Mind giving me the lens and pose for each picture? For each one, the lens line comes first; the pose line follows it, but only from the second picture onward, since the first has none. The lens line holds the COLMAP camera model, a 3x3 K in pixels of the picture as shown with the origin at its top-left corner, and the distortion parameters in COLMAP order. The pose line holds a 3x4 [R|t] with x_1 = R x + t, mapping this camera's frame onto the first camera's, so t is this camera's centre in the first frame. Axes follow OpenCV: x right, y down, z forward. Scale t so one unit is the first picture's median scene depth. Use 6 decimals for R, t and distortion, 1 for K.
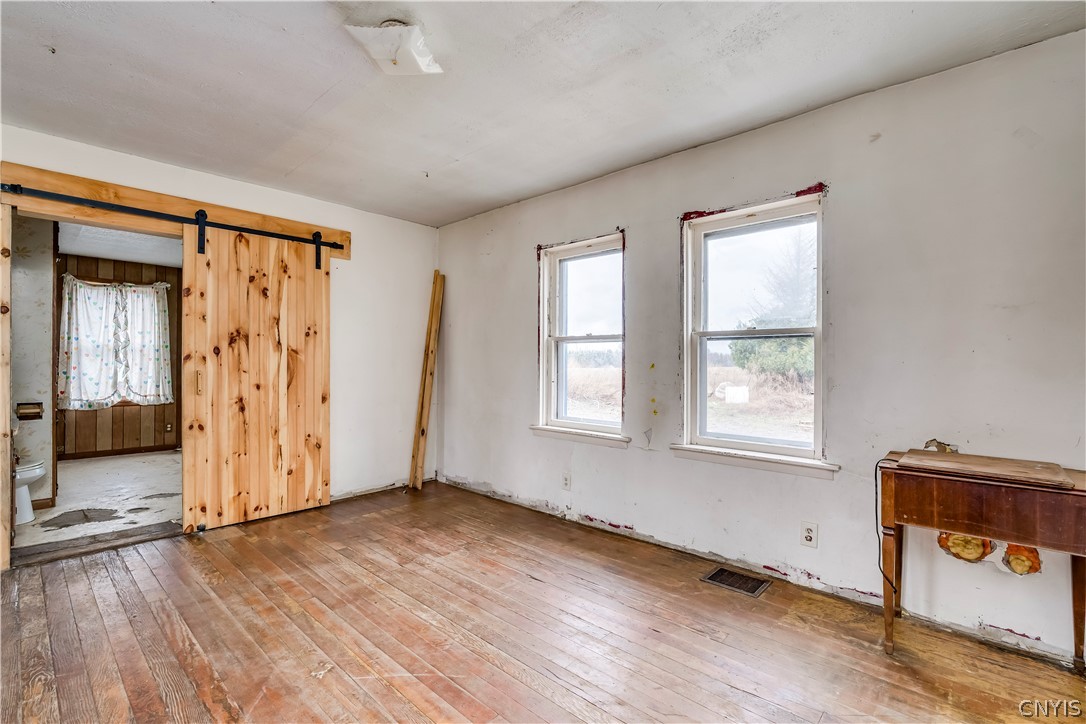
lens RADIAL K [[493.3, 0, 545.6], [0, 493.3, 354.4], [0, 0, 1]] dist [-0.002269, 0.000481]
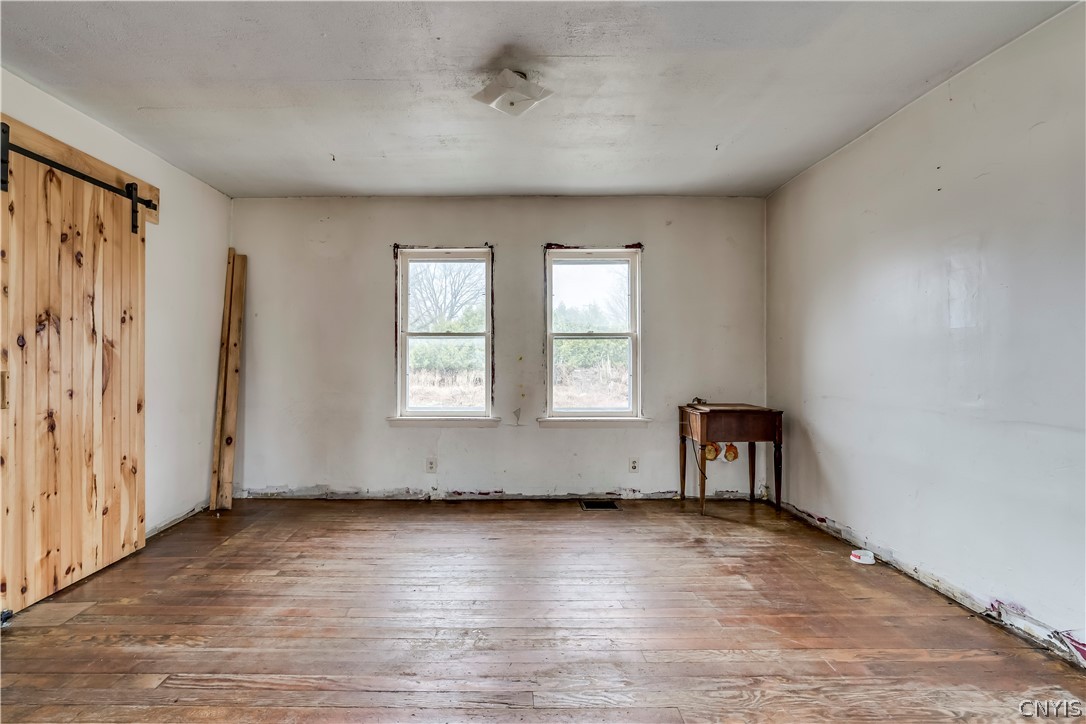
lens RADIAL K [[505.7, 0, 507.2], [0, 505.7, 345.7], [0, 0, 1]] dist [-0.001833, 0.000423]
pose [[0.735695, 0.008970, 0.677253, -0.618007], [-0.005946, 0.999959, -0.006785, -0.000914], [-0.677287, 0.000965, 0.735719, 0.062564]]
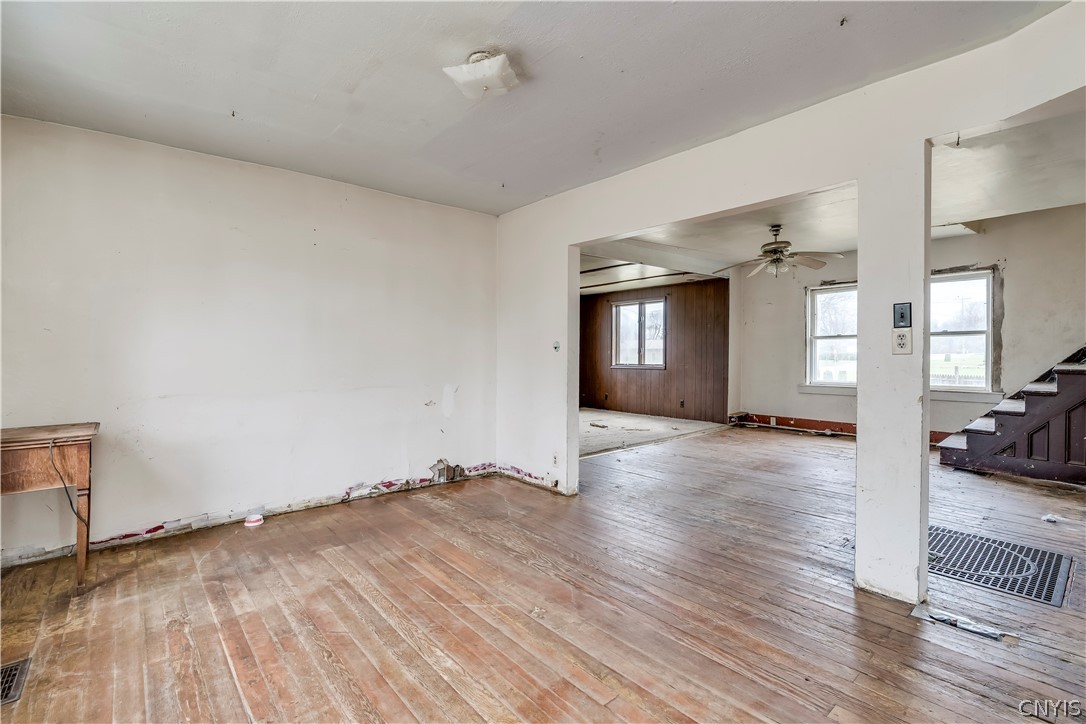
lens RADIAL K [[493.6, 0, 539.8], [0, 493.6, 364.5], [0, 0, 1]] dist [-0.003315, 0.000672]
pose [[-0.992038, -0.004784, 0.125846, -0.317969], [-0.003749, 0.999957, 0.008456, 0.015554], [-0.125881, 0.007917, -0.992014, 1.143959]]
